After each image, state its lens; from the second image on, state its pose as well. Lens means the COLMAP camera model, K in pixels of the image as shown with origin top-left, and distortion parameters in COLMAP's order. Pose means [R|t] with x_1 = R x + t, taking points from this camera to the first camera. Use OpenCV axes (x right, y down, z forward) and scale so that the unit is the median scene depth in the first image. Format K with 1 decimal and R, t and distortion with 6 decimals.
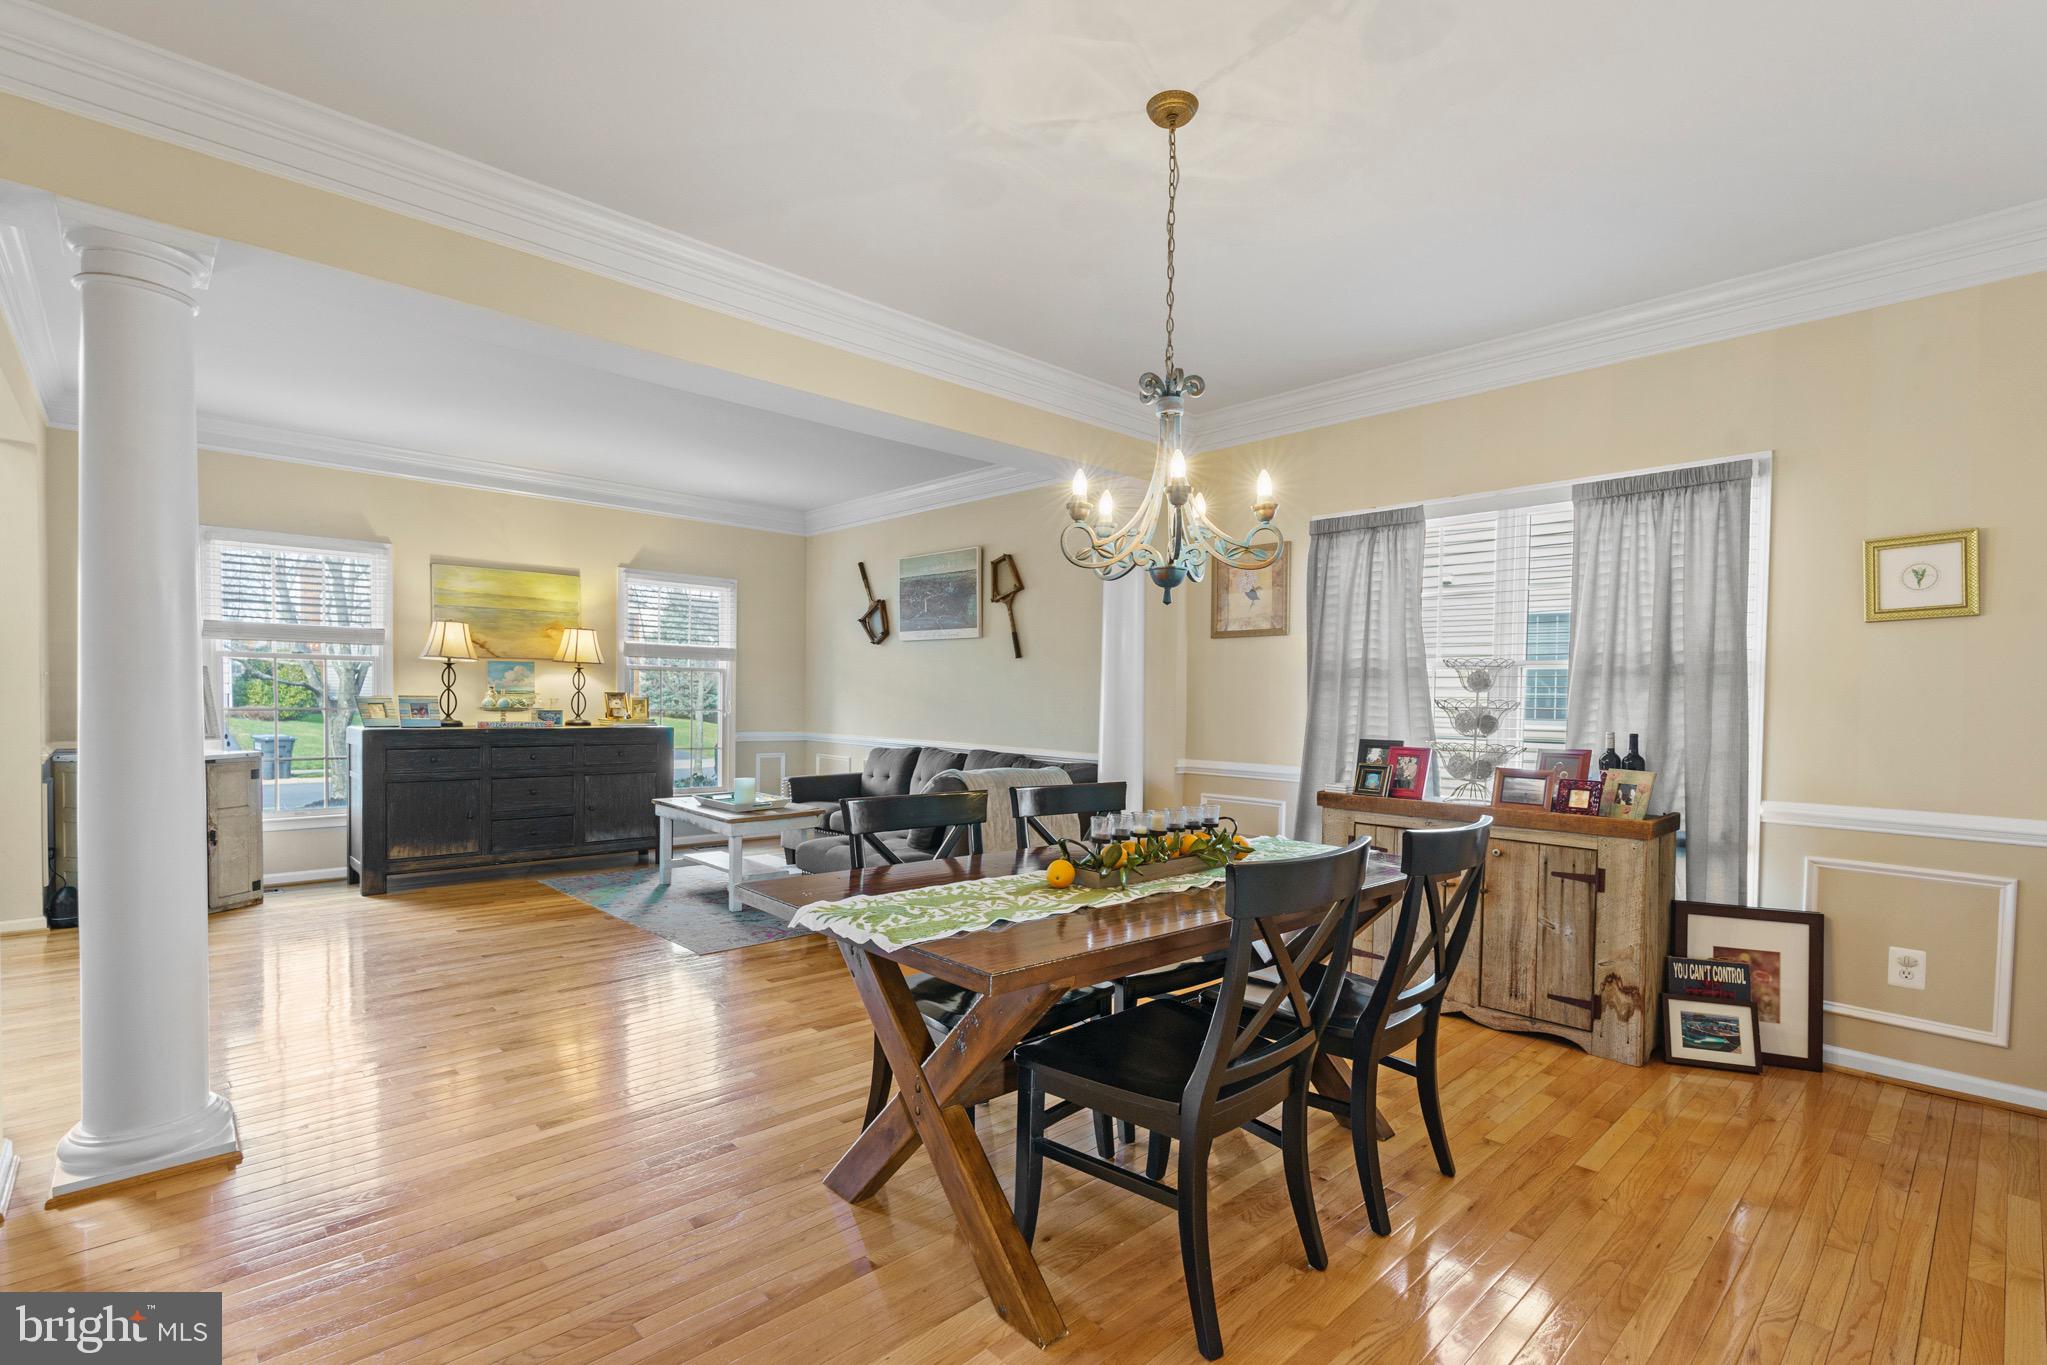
lens RADIAL K [[950.6, 0, 1023.3], [0, 950.6, 721.0], [0, 0, 1]] dist [-0.001535, -0.000202]
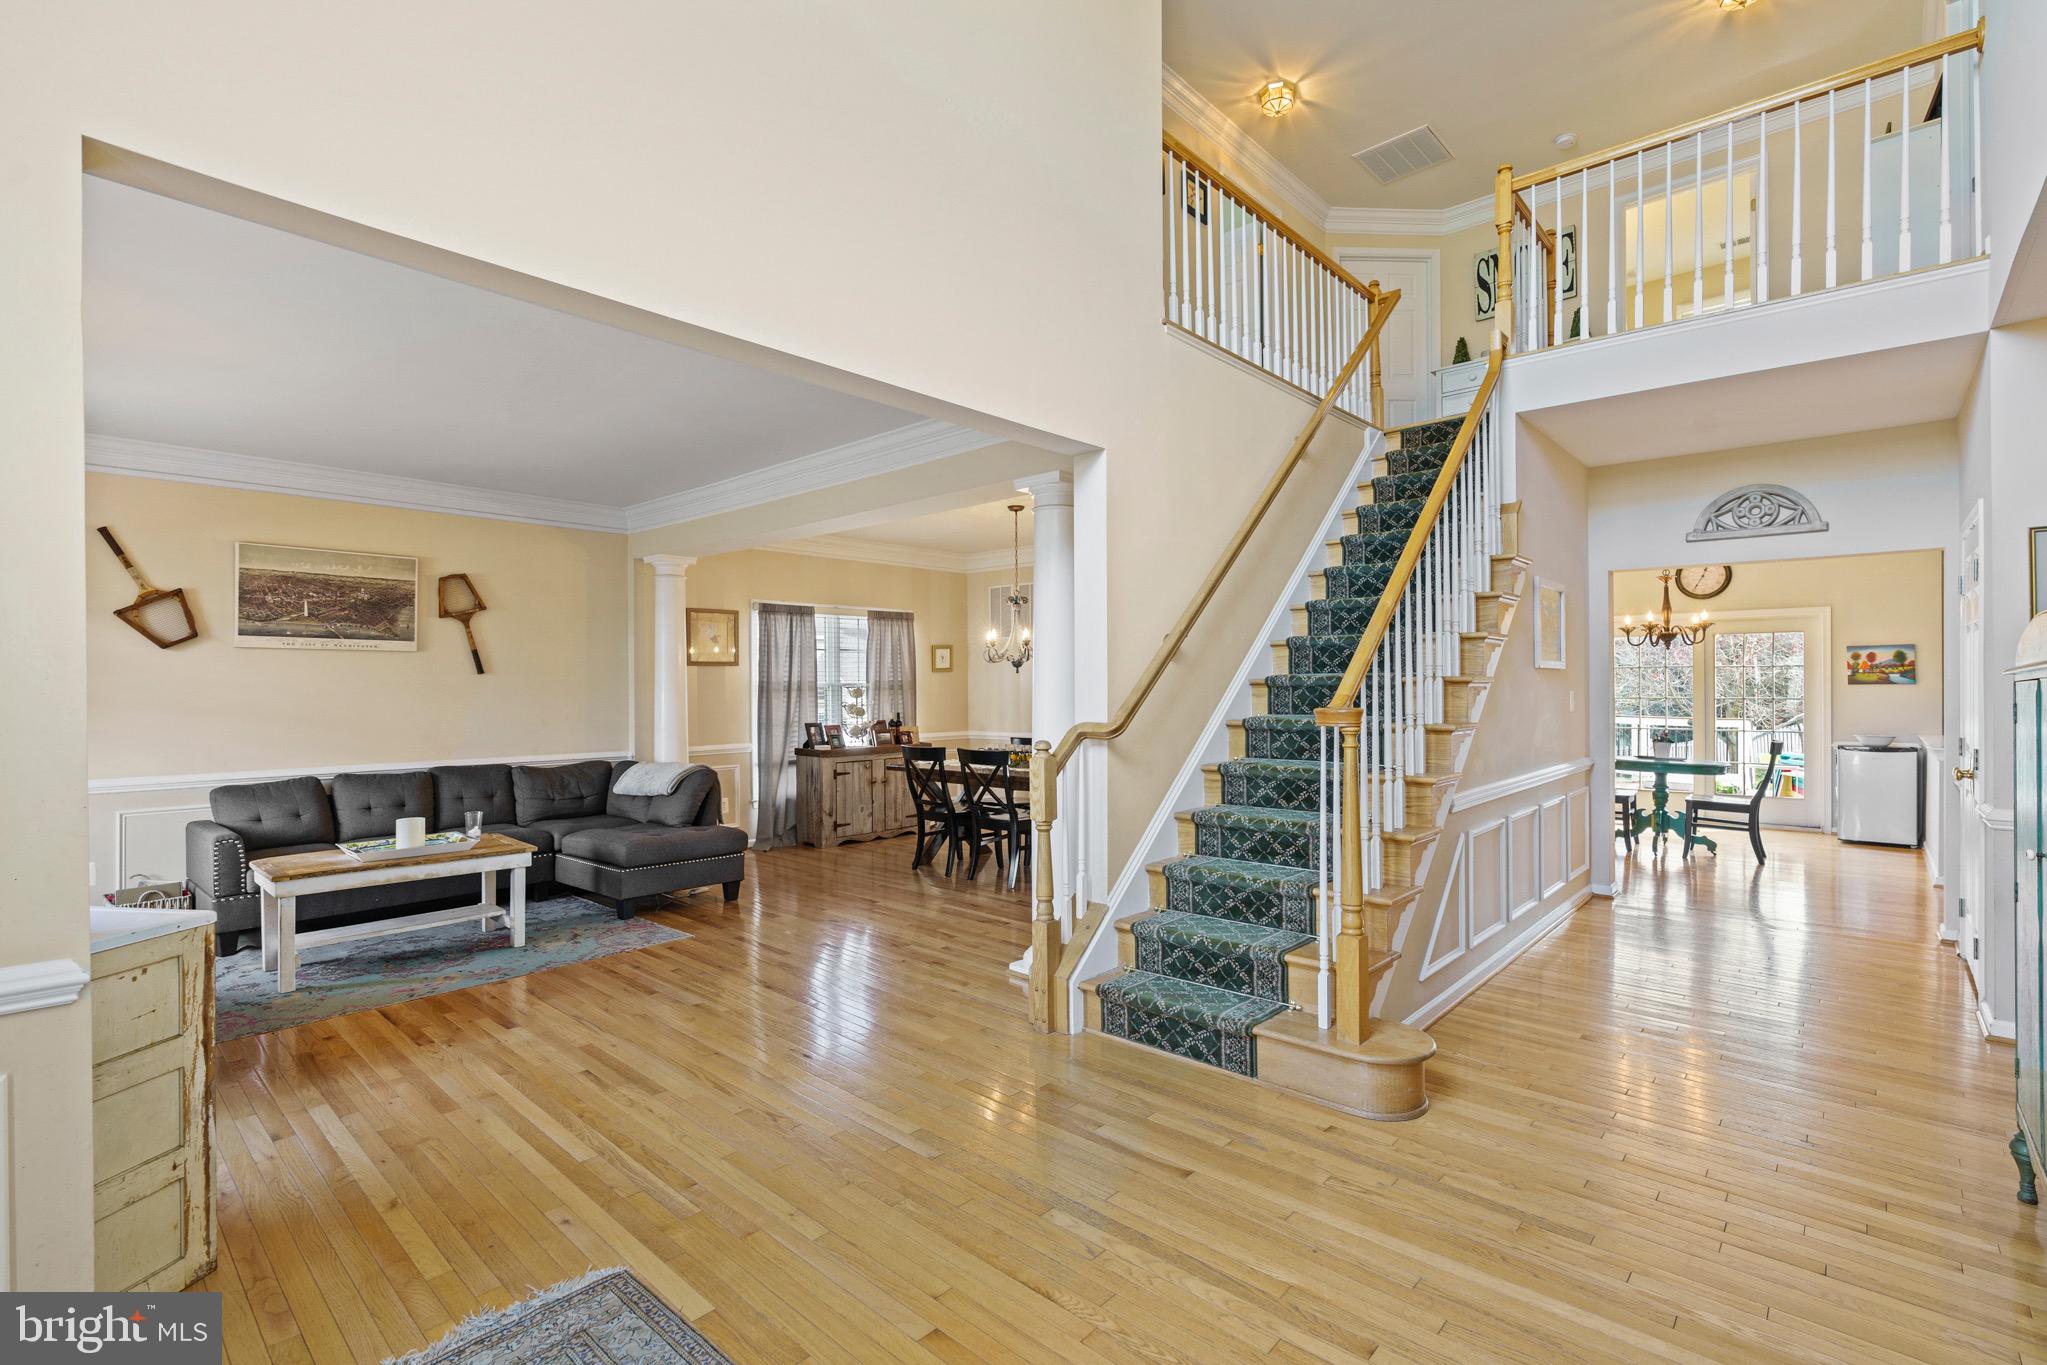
lens RADIAL K [[927.6, 0, 1032.6], [0, 927.6, 687.8], [0, 0, 1]] dist [0.000033, -0.000238]
pose [[-0.074459, -0.019141, 0.997040, -1.362383], [0.027817, 0.999387, 0.021263, -0.070252], [-0.996836, 0.029318, -0.073881, 0.585130]]
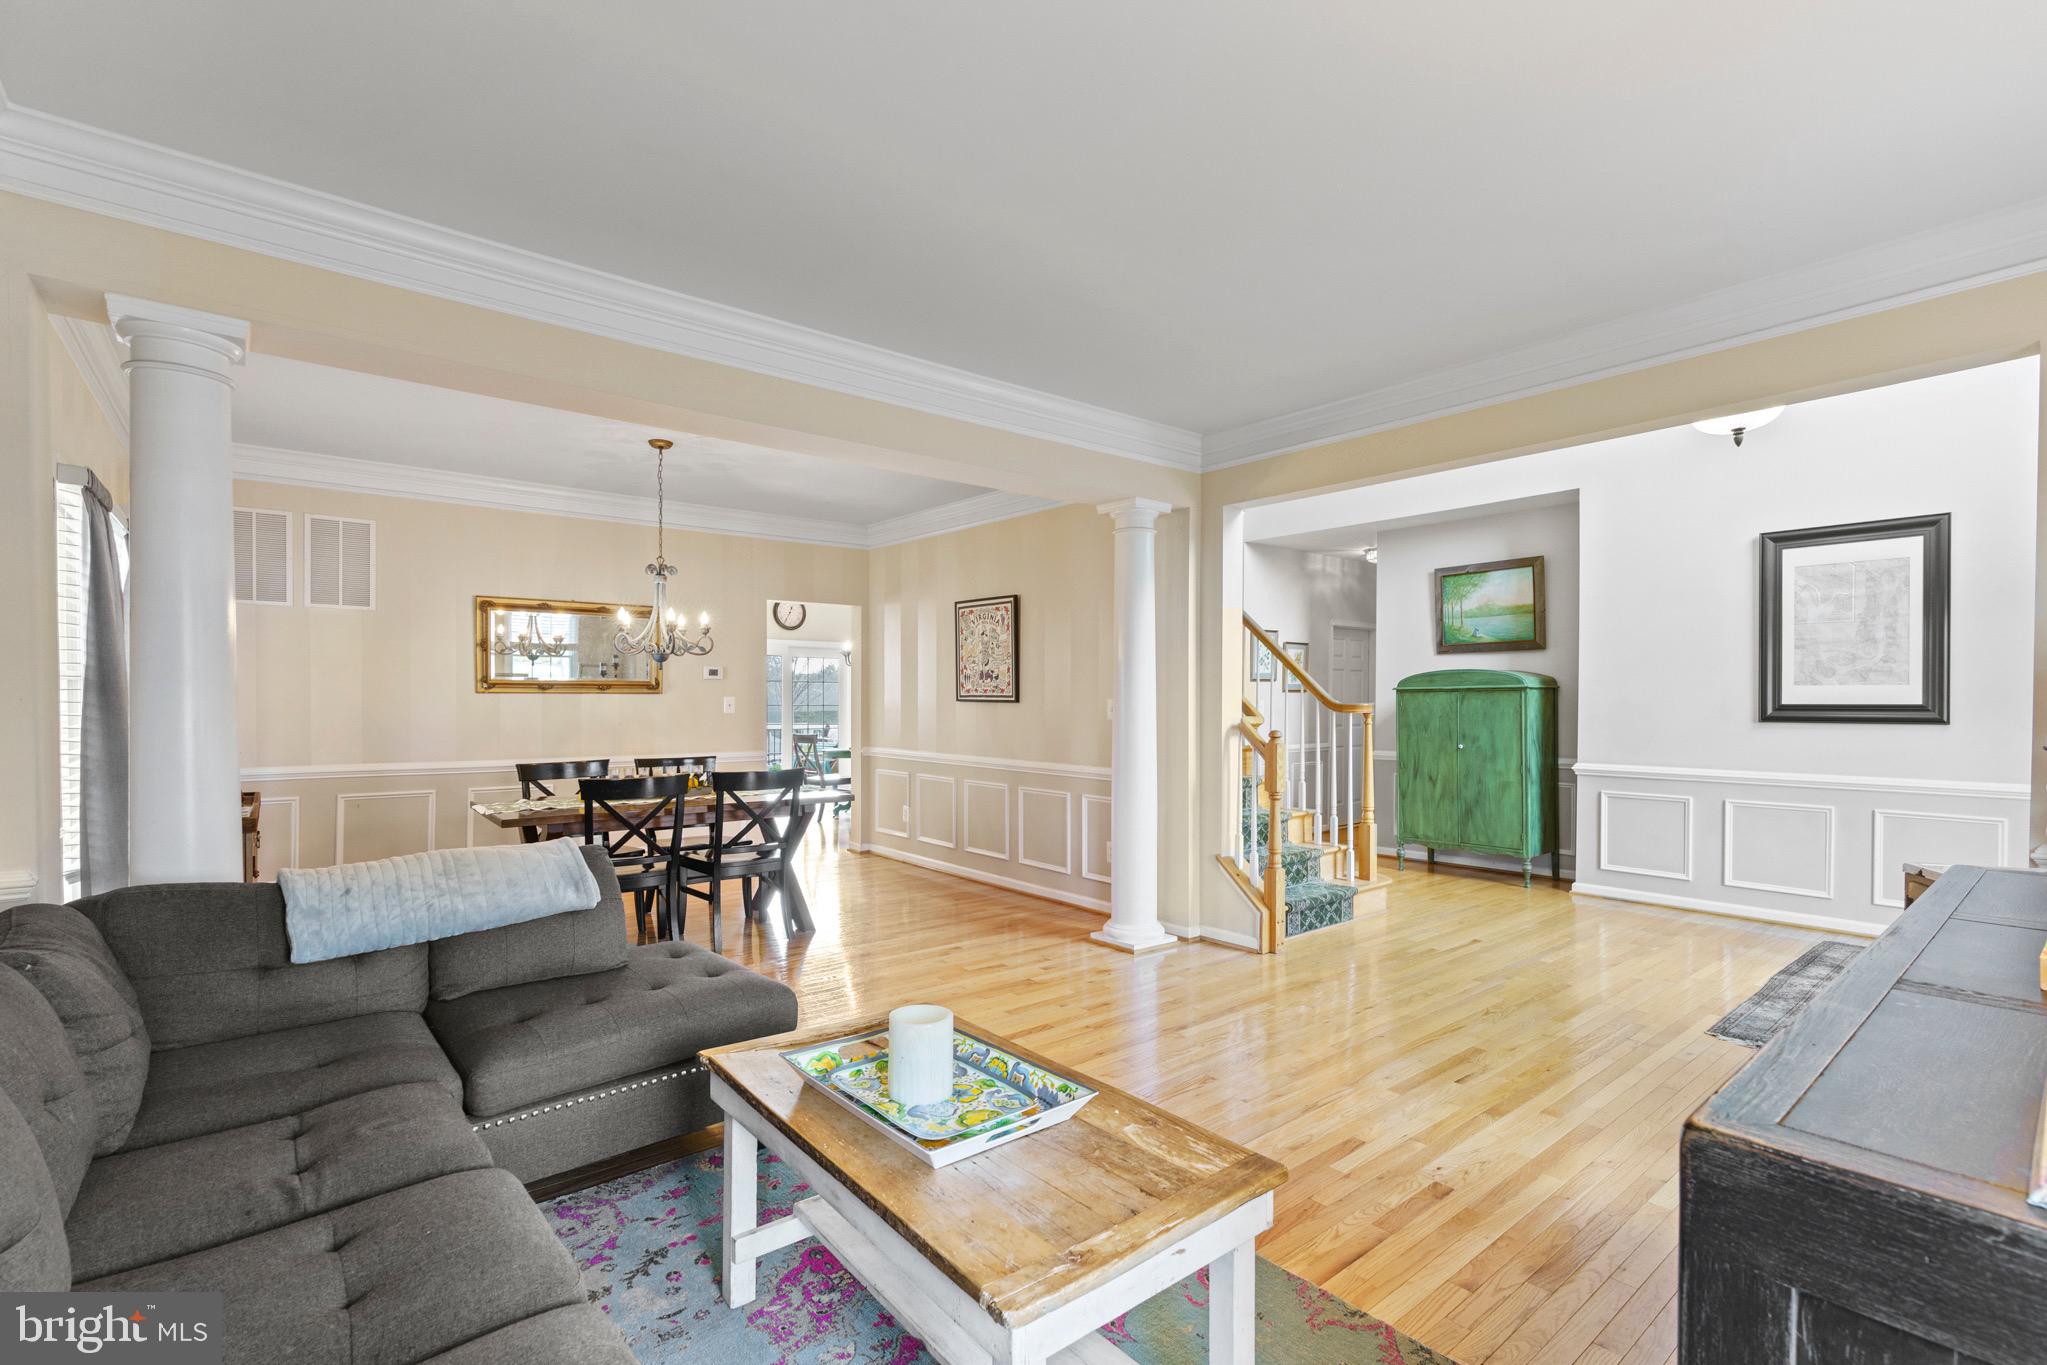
lens RADIAL K [[927.6, 0, 1032.6], [0, 927.6, 687.8], [0, 0, 1]] dist [0.000033, -0.000238]
pose [[-0.997189, -0.021393, 0.071801, -0.406652], [-0.020243, 0.999656, 0.016702, -0.067695], [-0.072134, 0.015201, -0.997279, 1.541717]]
